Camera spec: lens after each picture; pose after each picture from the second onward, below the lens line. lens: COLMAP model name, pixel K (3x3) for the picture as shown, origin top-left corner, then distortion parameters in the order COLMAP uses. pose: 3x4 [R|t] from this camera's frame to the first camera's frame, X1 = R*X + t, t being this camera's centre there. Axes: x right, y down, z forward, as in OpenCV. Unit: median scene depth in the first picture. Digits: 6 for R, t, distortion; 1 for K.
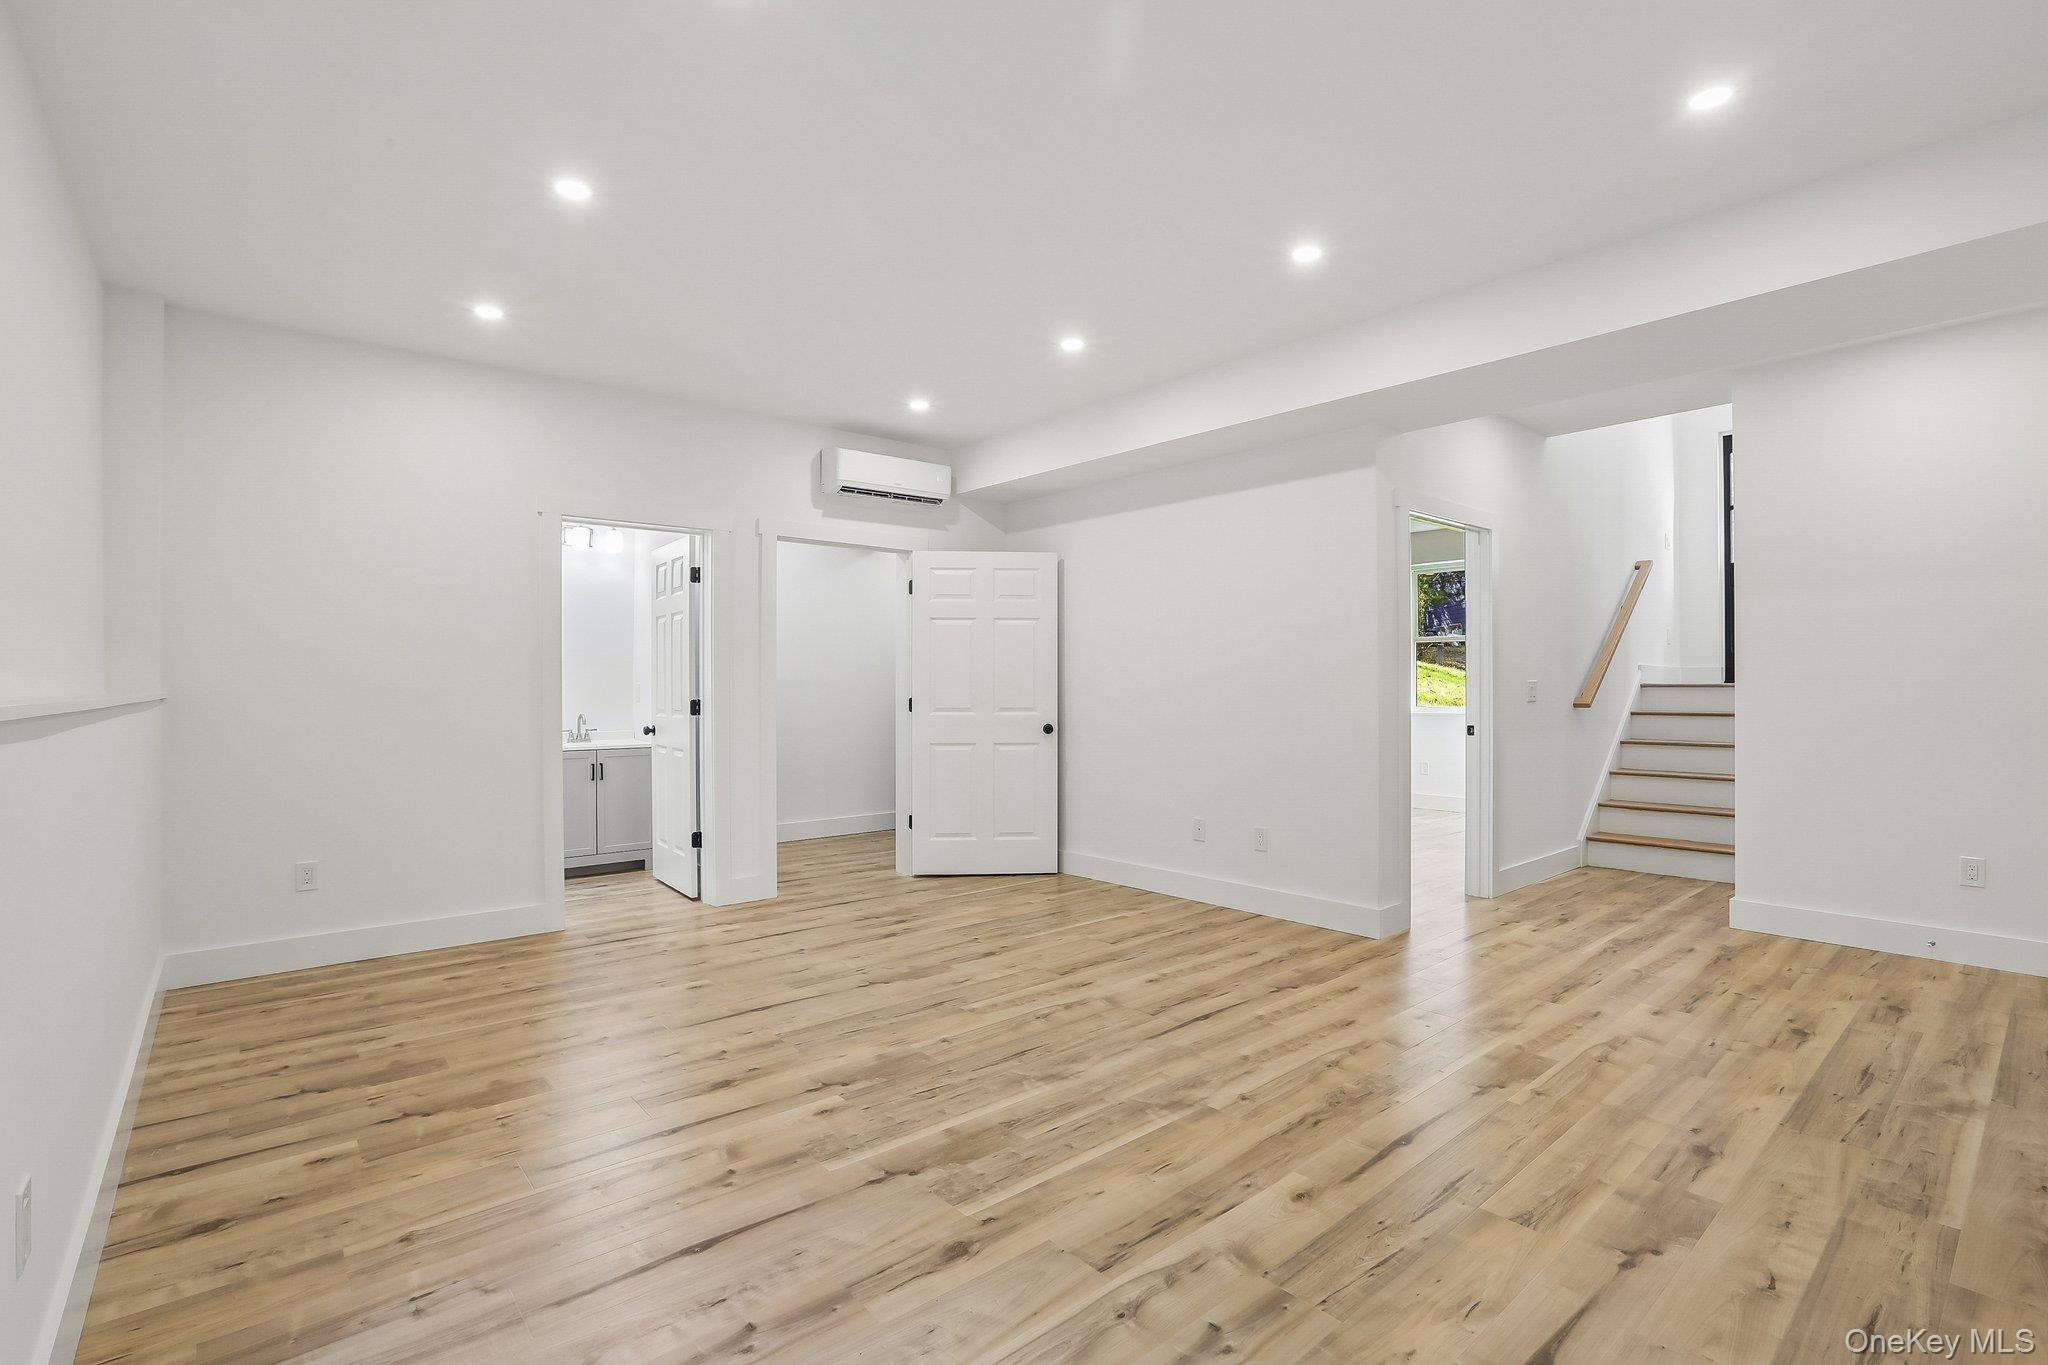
lens RADIAL K [[947.8, 0, 1021.9], [0, 947.8, 679.6], [0, 0, 1]] dist [-0.044947, 0.012633]
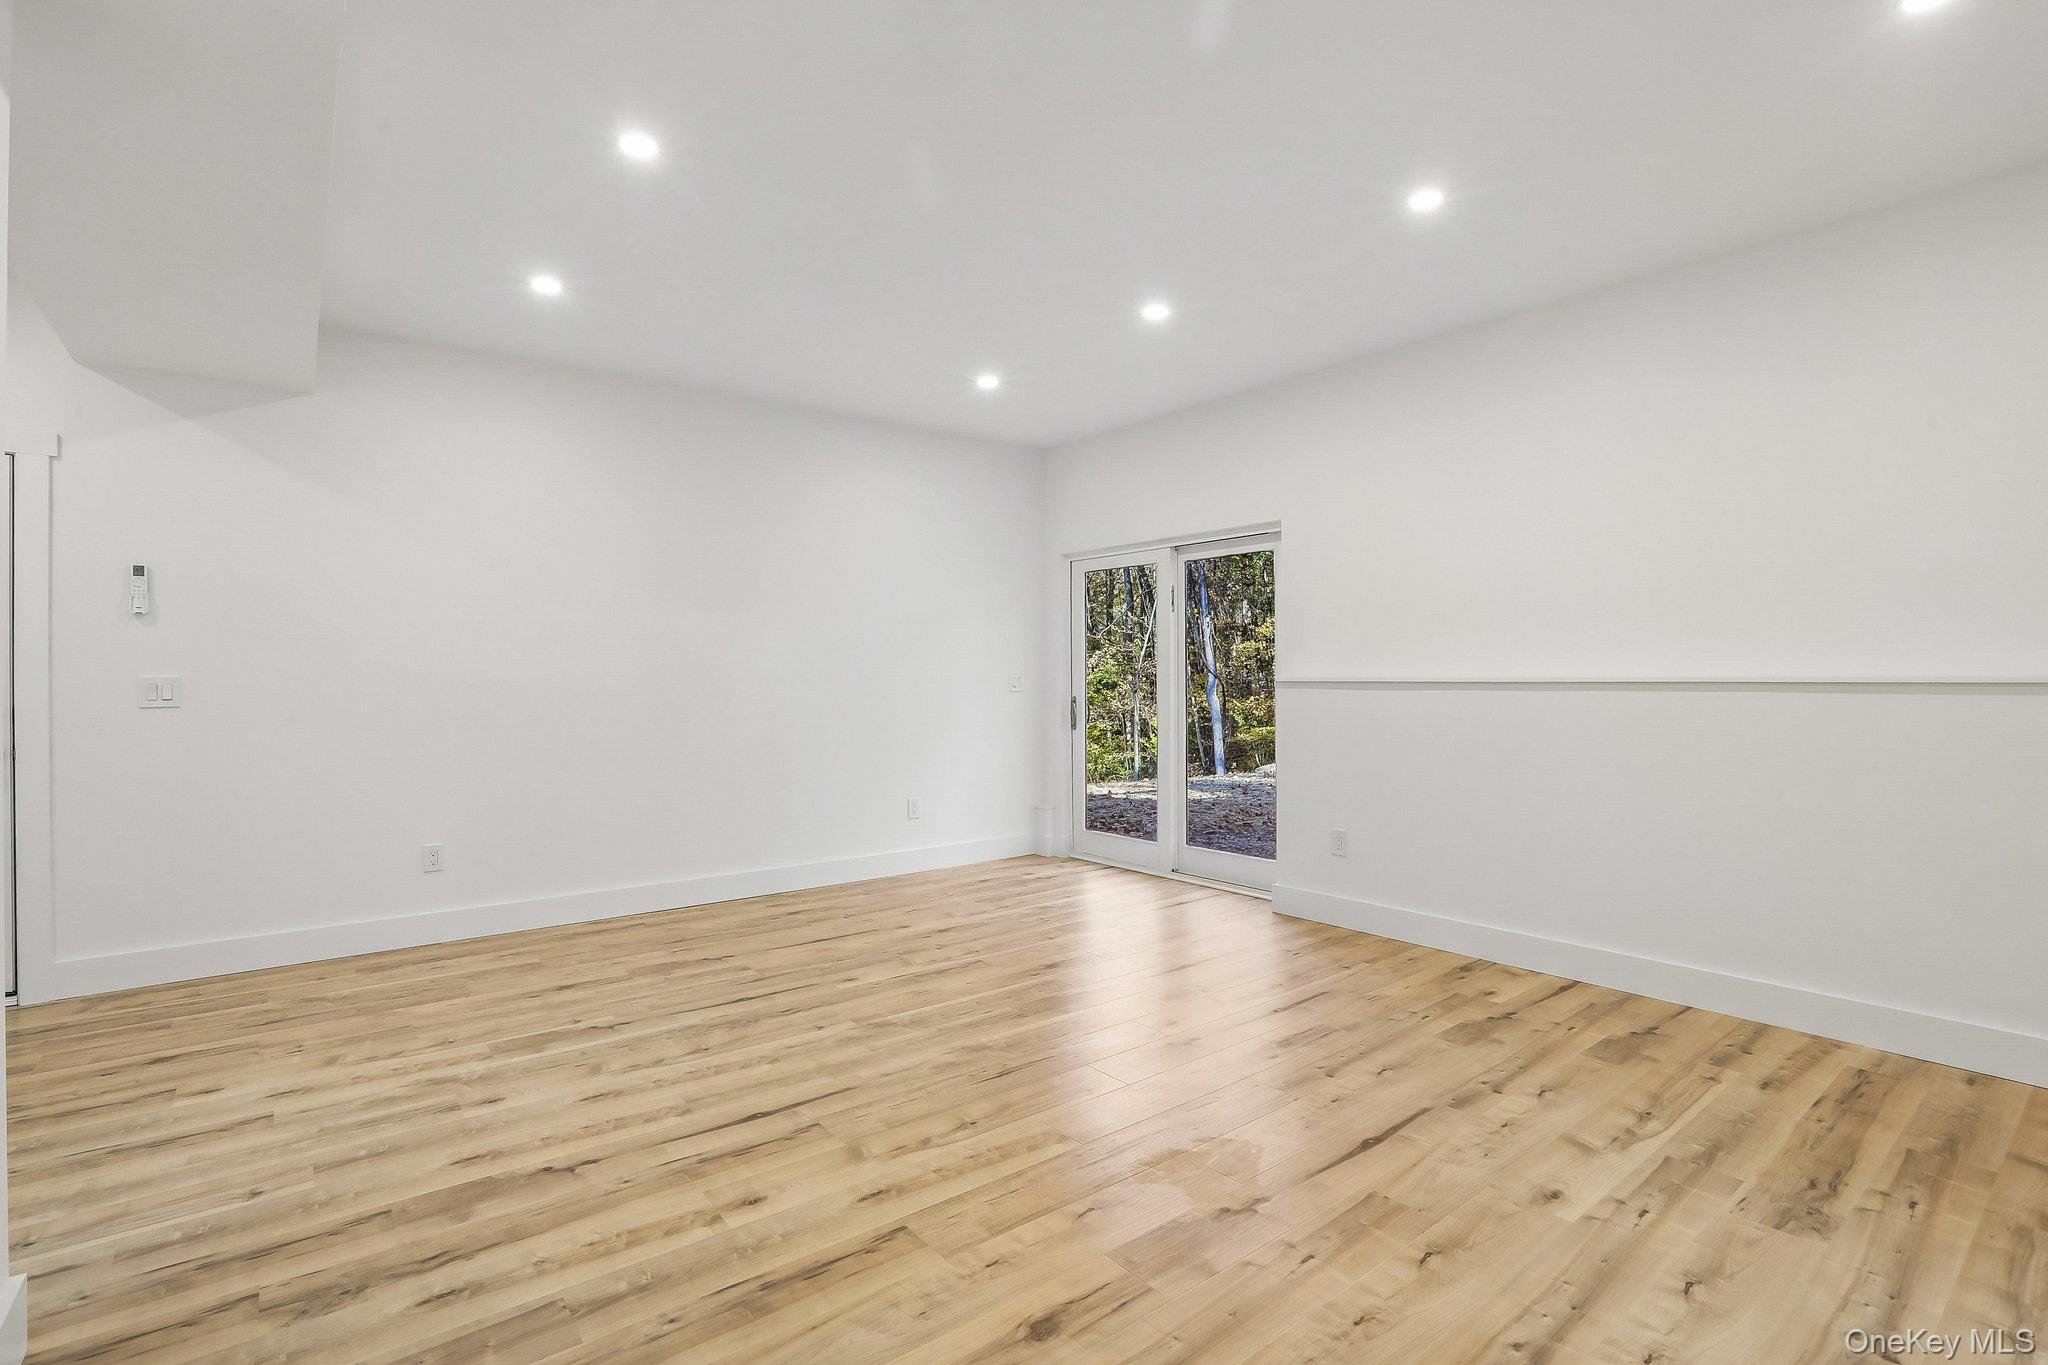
lens RADIAL K [[947.8, 0, 1026.2], [0, 947.8, 685.2], [0, 0, 1]] dist [-0.044947, 0.012633]
pose [[-0.999311, 0.010291, 0.035669, -0.065561], [0.010464, 0.999934, 0.004691, 0.012845], [-0.035619, 0.005061, -0.999353, 2.075437]]
